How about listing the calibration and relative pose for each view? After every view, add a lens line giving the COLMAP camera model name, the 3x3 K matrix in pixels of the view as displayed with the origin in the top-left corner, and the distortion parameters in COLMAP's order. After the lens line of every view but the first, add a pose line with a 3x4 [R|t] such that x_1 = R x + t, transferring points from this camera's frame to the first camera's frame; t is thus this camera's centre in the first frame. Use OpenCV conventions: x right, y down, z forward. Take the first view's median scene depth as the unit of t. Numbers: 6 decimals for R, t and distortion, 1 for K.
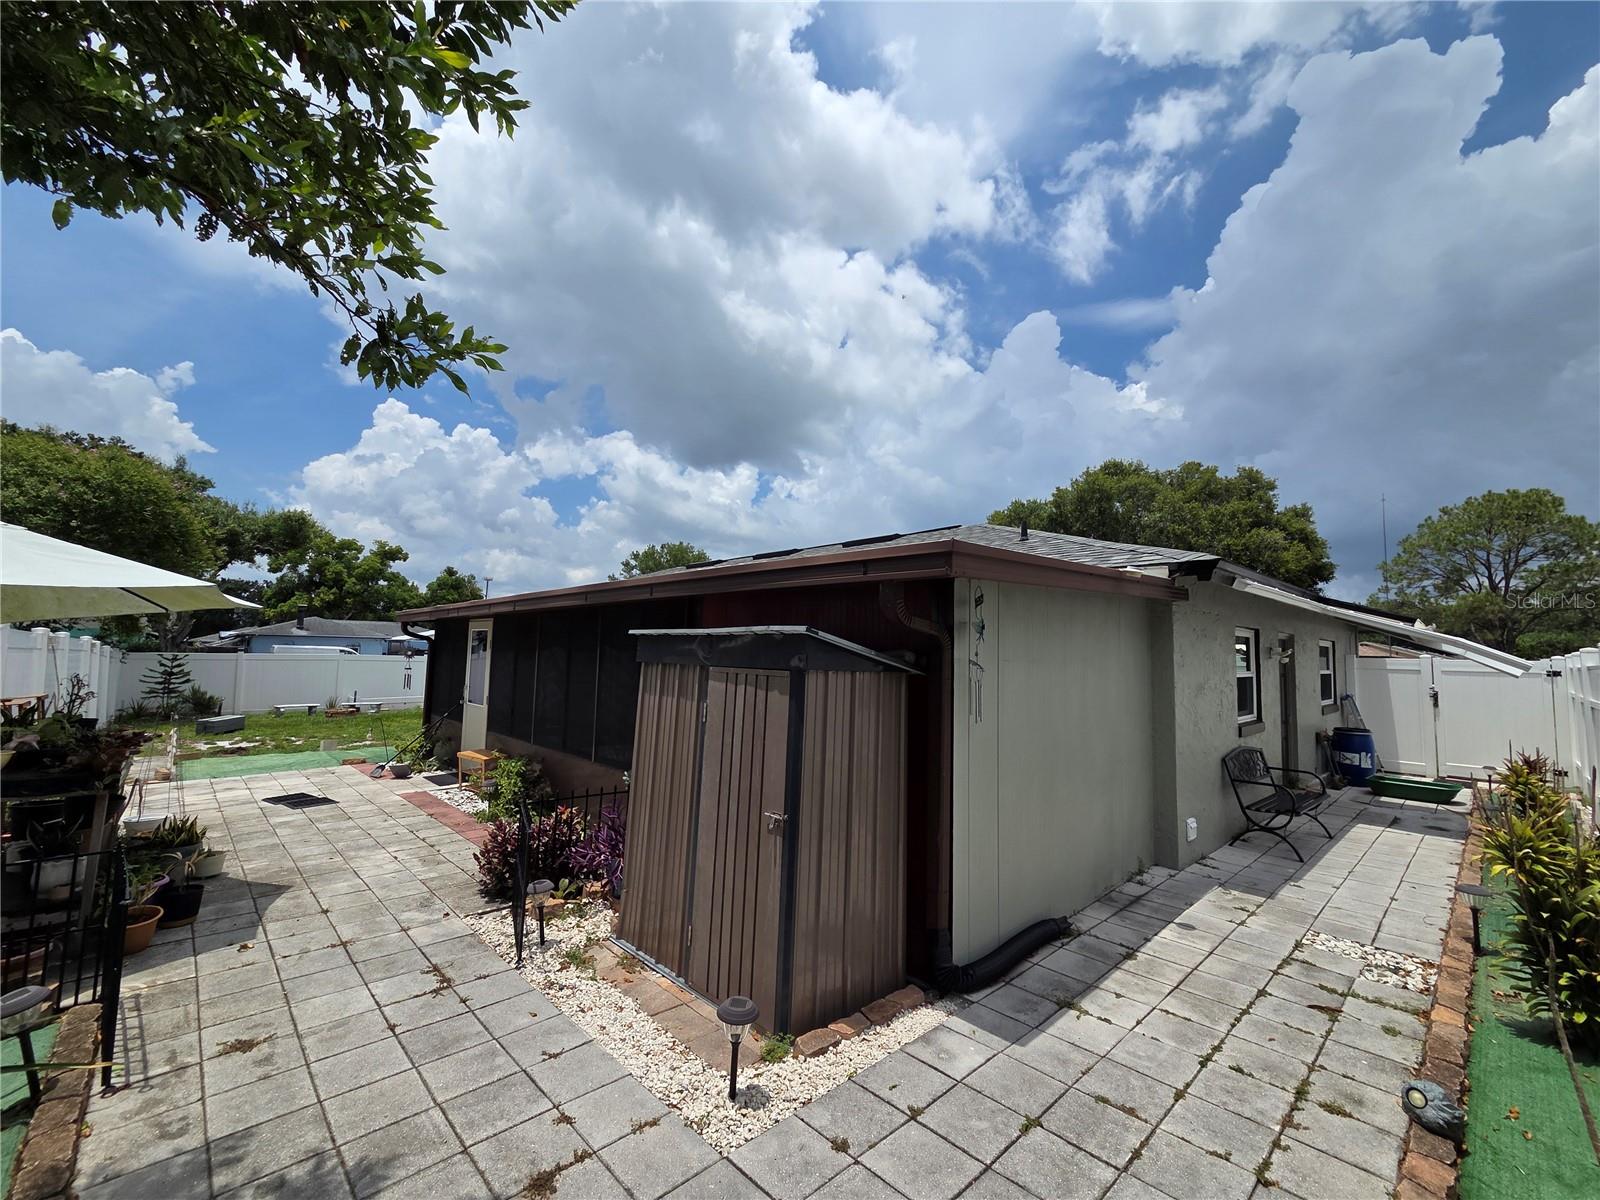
lens RADIAL K [[654.4, 0, 806.6], [0, 654.4, 597.1], [0, 0, 1]] dist [0.002791, -0.001161]
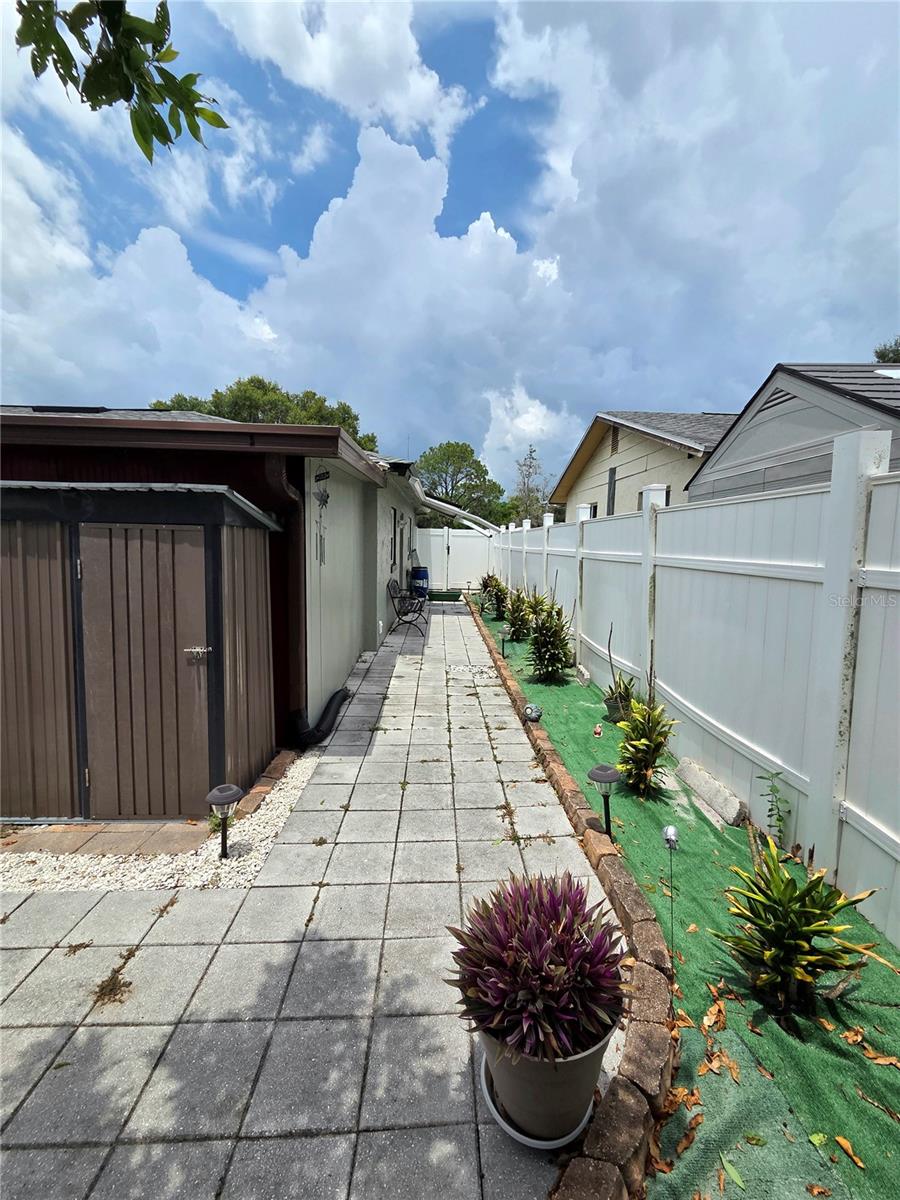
lens RADIAL K [[490.8, 0, 448.0], [0, 490.8, 599.0], [0, 0, 1]] dist [0.002791, -0.001161]
pose [[0.672123, -0.099394, 0.733738, -0.317857], [-0.069975, 0.977988, 0.196579, 0.034801], [-0.737126, -0.183469, 0.650373, 0.098325]]
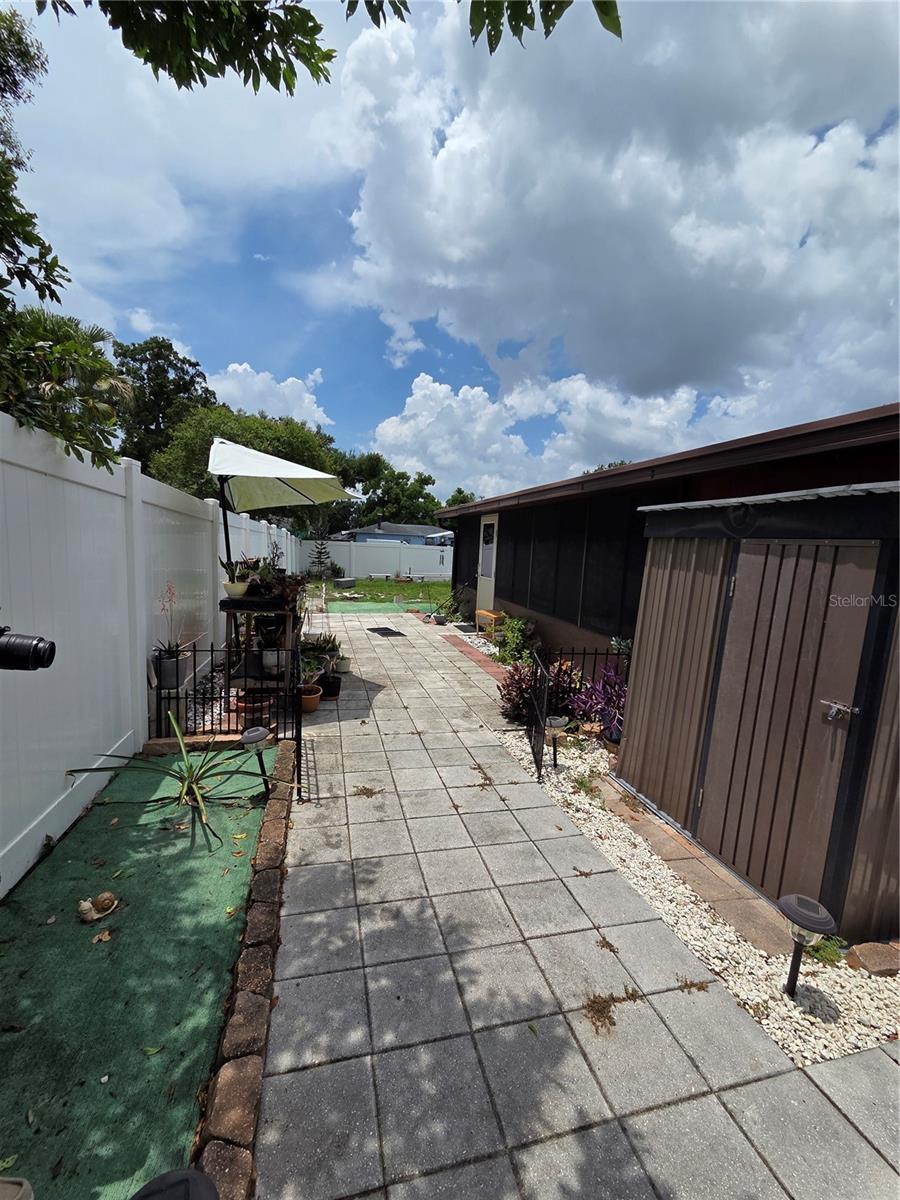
lens RADIAL K [[490.8, 0, 451.0], [0, 490.8, 602.1], [0, 0, 1]] dist [0.002791, -0.001161]
pose [[0.871508, 0.076515, -0.484375, -0.158245], [0.015599, 0.982927, 0.183335, 0.059188], [0.490133, -0.167333, 0.855435, 0.179586]]
